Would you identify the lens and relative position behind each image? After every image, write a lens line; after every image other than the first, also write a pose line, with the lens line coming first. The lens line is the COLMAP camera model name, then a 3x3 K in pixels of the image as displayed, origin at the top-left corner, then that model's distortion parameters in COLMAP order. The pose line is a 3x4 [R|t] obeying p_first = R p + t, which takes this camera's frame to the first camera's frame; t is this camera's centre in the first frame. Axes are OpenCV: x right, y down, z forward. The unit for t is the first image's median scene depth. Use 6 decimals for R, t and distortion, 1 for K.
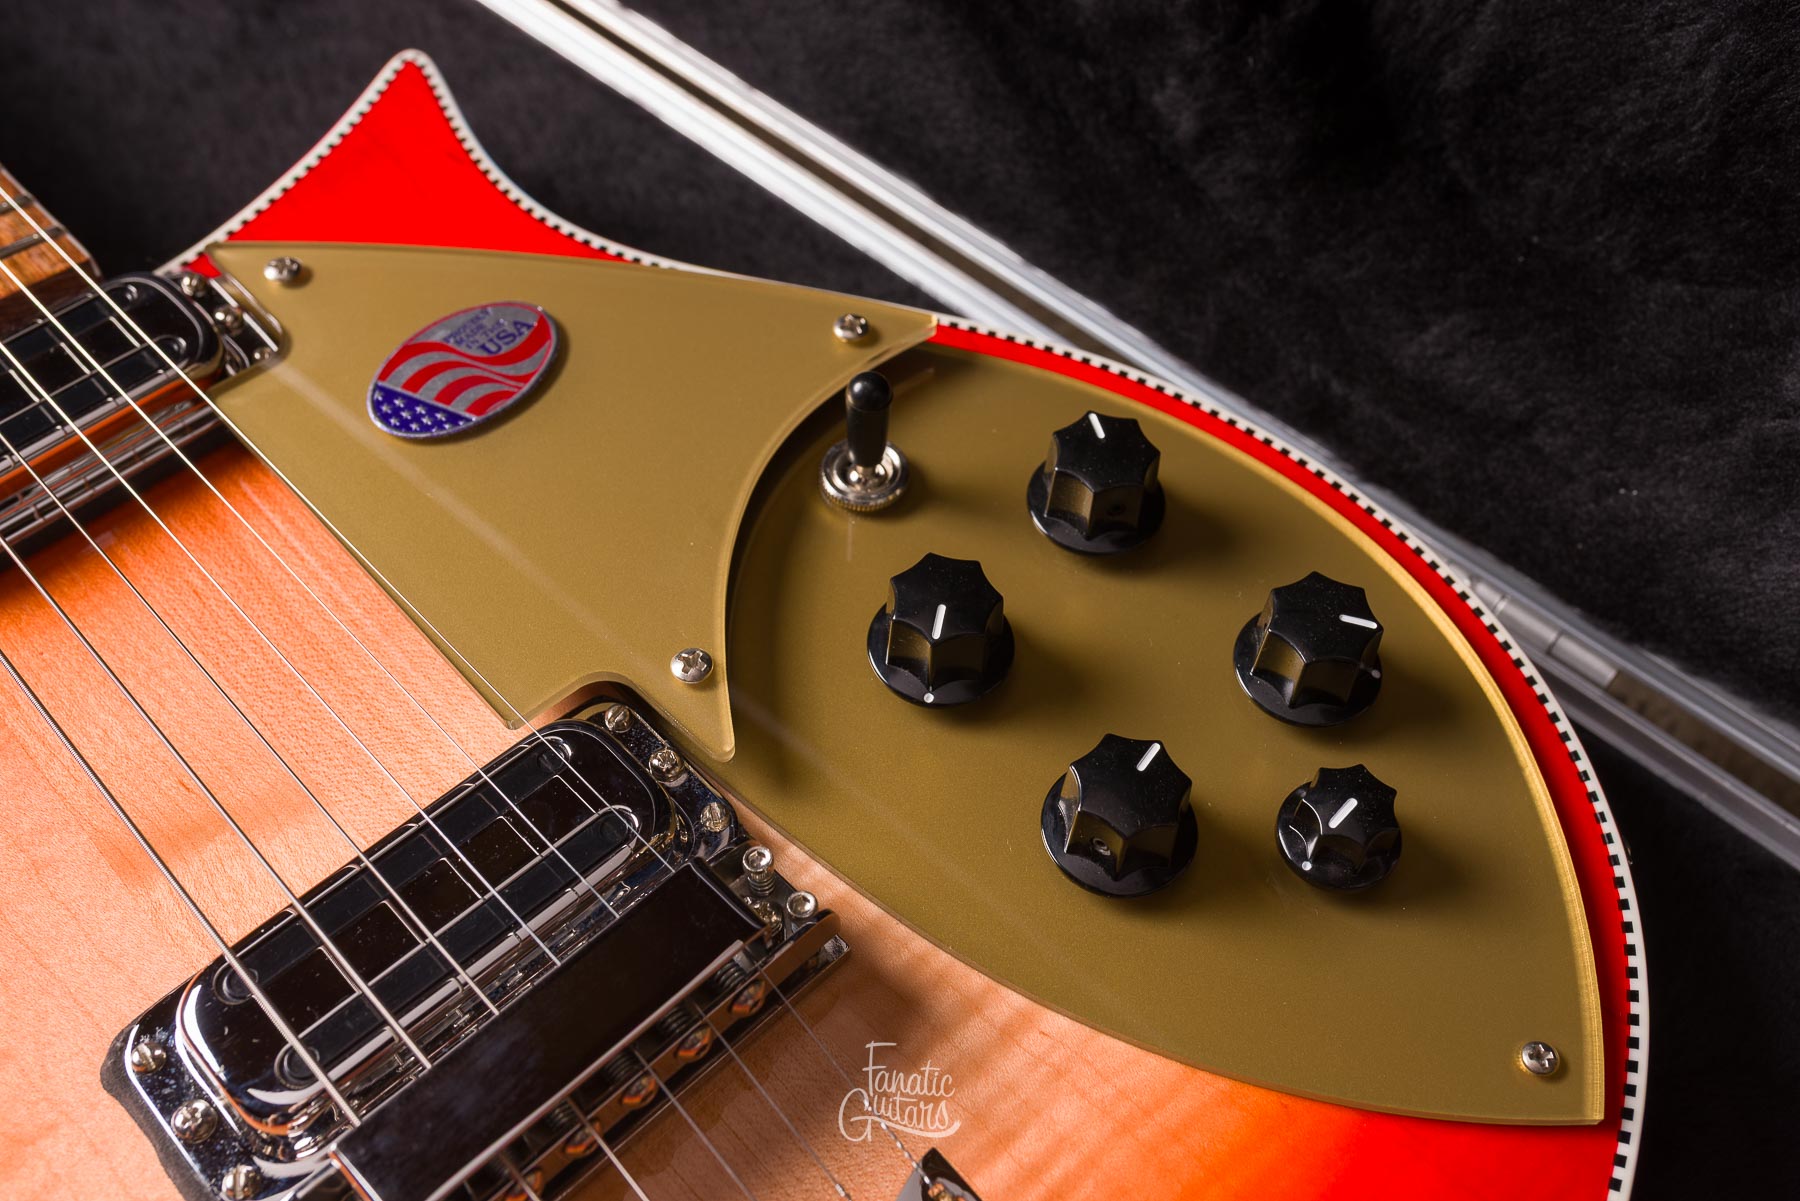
lens RADIAL K [[1811.0, 0, 900.0], [0, 1811.0, 600.5], [0, 0, 1]] dist [0.005580, -0.028208]
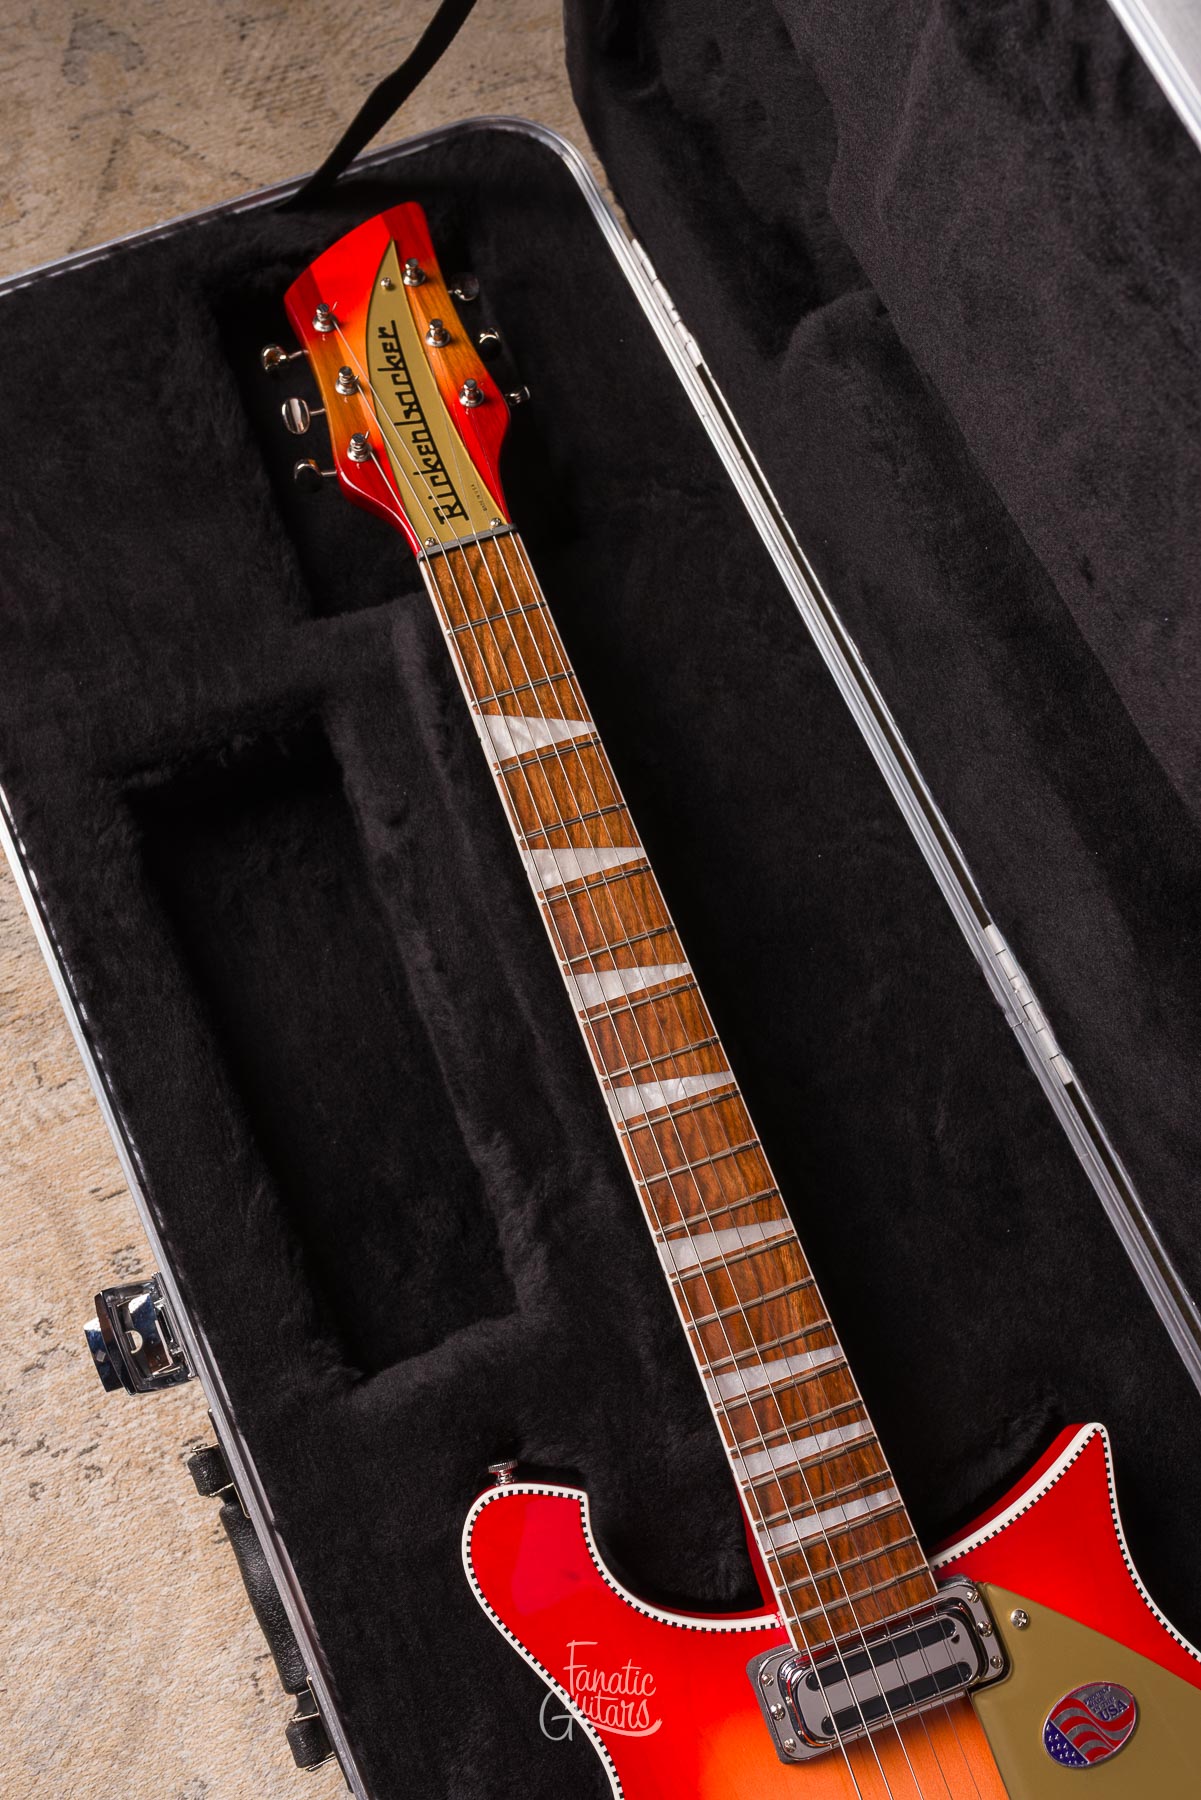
lens RADIAL K [[1744.2, 0, 597.1], [0, 1744.2, 900.5], [0, 0, 1]] dist [-0.001560, -0.006155]
pose [[0.914821, 0.392833, -0.093724, -0.948496], [-0.341768, 0.876680, 0.338566, -1.448790], [0.215165, -0.277695, 0.936263, -0.725823]]
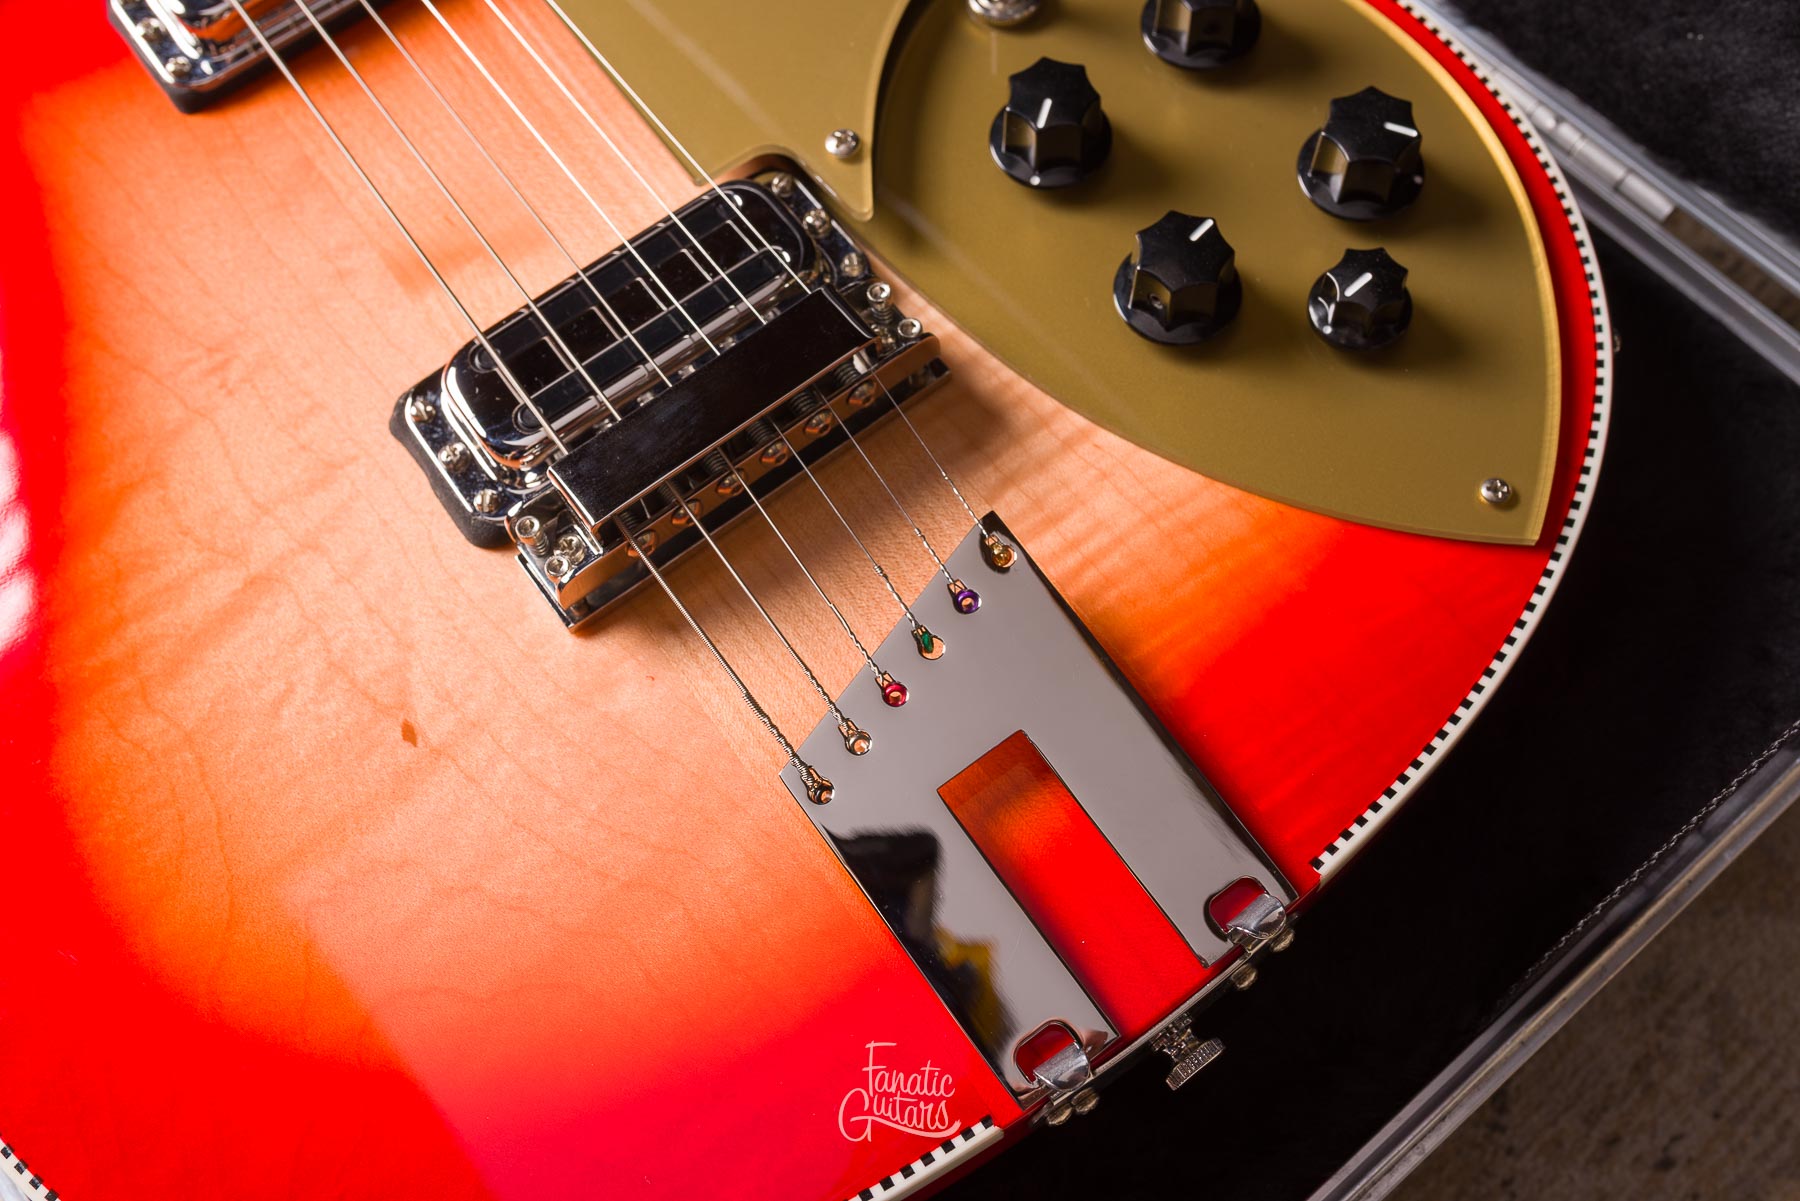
lens RADIAL K [[1800.0, 0, 899.7], [0, 1800.0, 596.5], [0, 0, 1]] dist [0.001515, -0.005146]
pose [[0.988010, 0.079038, -0.132627, 0.098871], [-0.049519, 0.975870, 0.212665, 0.067352], [0.146235, -0.203547, 0.968083, -0.216891]]
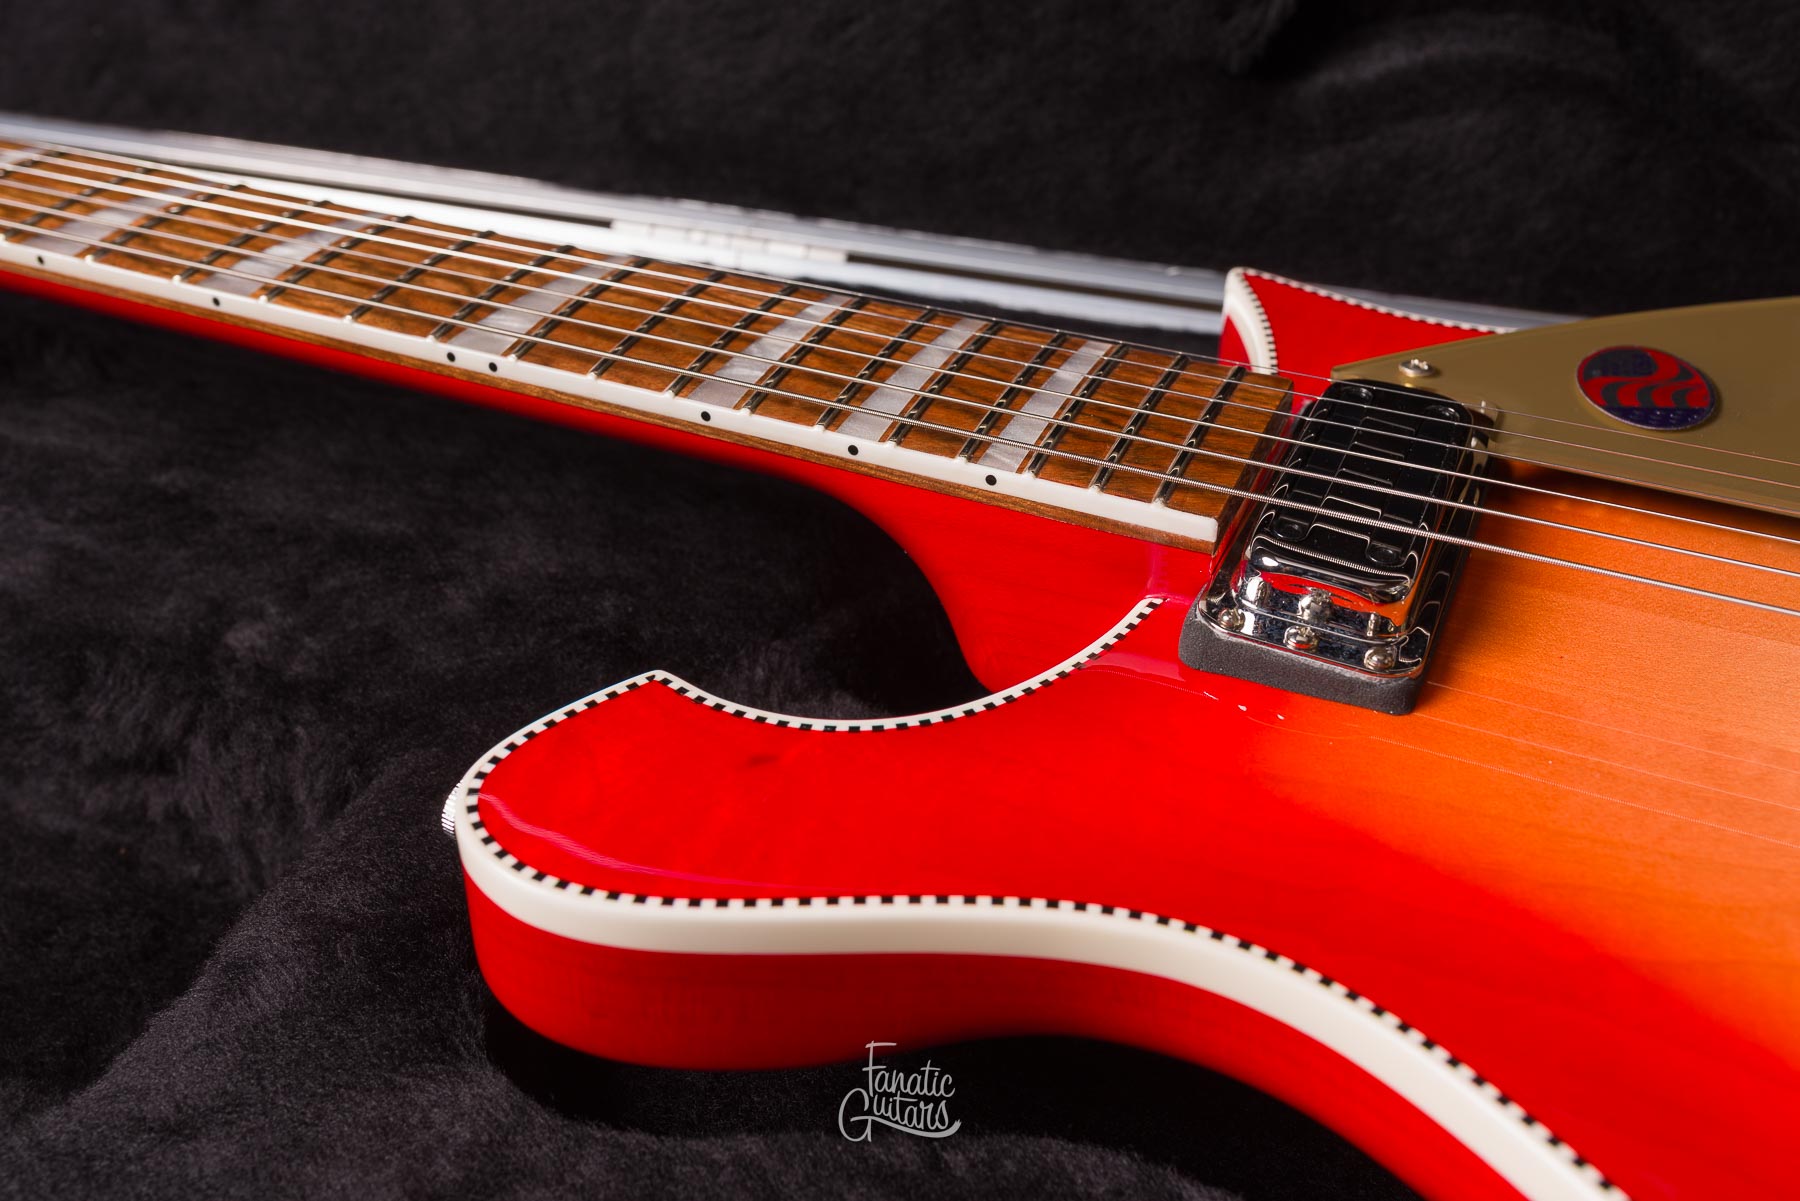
lens RADIAL K [[1800.0, 0, 899.7], [0, 1800.0, 596.5], [0, 0, 1]] dist [0.001515, -0.005146]
pose [[0.919495, -0.238520, 0.312469, -1.041591], [0.332339, 0.896217, -0.293847, 0.159060], [-0.209951, 0.374036, 0.903337, 0.157525]]
